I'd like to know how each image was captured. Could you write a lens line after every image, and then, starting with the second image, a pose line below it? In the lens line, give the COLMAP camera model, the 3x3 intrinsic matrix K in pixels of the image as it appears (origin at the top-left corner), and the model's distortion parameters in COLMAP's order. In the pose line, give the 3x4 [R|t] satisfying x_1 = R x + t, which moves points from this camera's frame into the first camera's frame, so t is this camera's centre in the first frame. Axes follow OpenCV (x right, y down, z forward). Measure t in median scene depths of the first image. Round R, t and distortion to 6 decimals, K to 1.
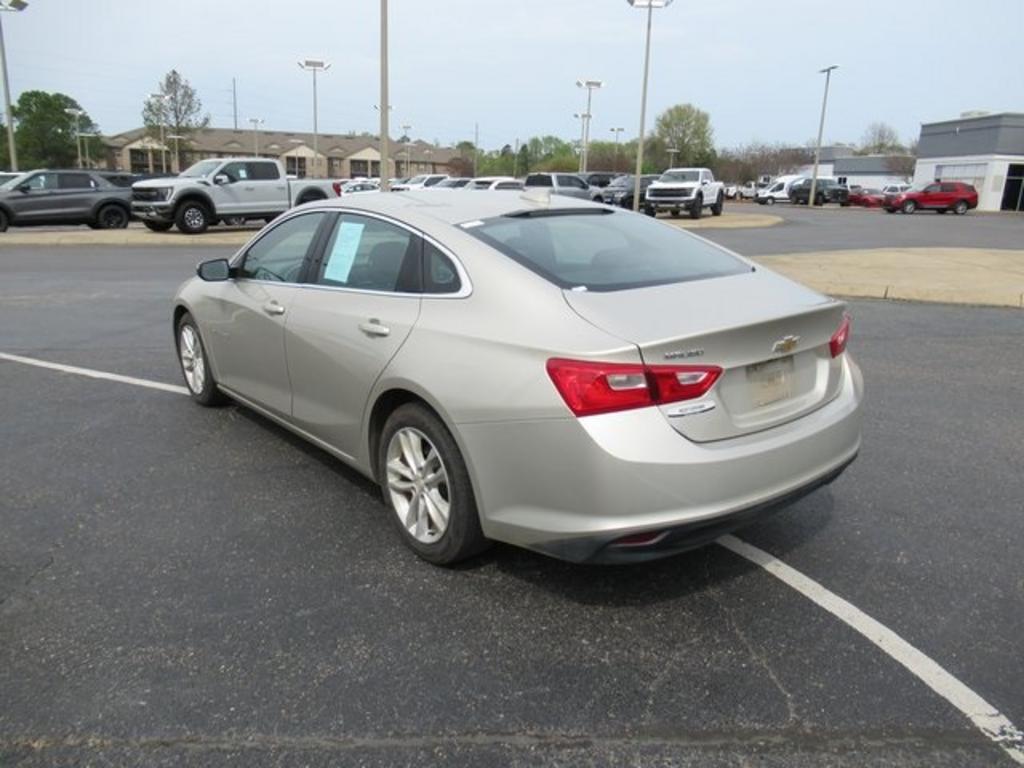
lens RADIAL K [[772.6, 0, 509.2], [0, 772.6, 383.7], [0, 0, 1]] dist [0.002890, -0.001901]
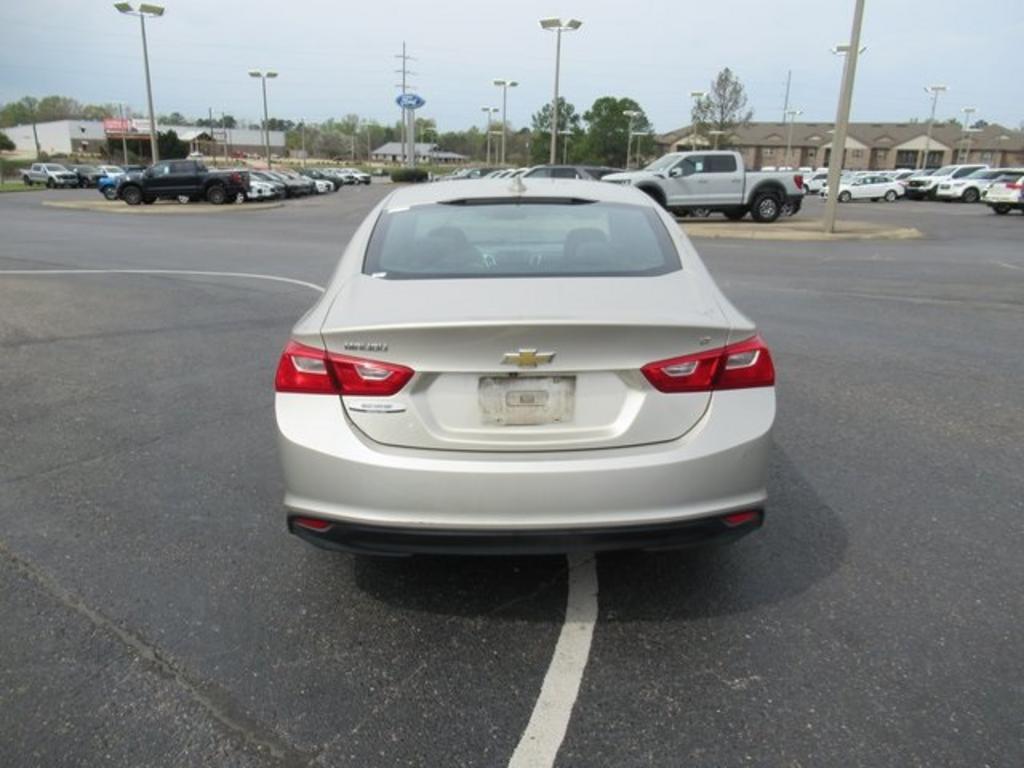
lens RADIAL K [[772.6, 0, 508.4], [0, 772.6, 386.4], [0, 0, 1]] dist [0.002890, -0.001901]
pose [[0.771334, 0.162117, -0.615436, 0.135412], [-0.155418, 0.985717, 0.064868, -0.011287], [0.617162, 0.045614, 0.785513, 0.051334]]
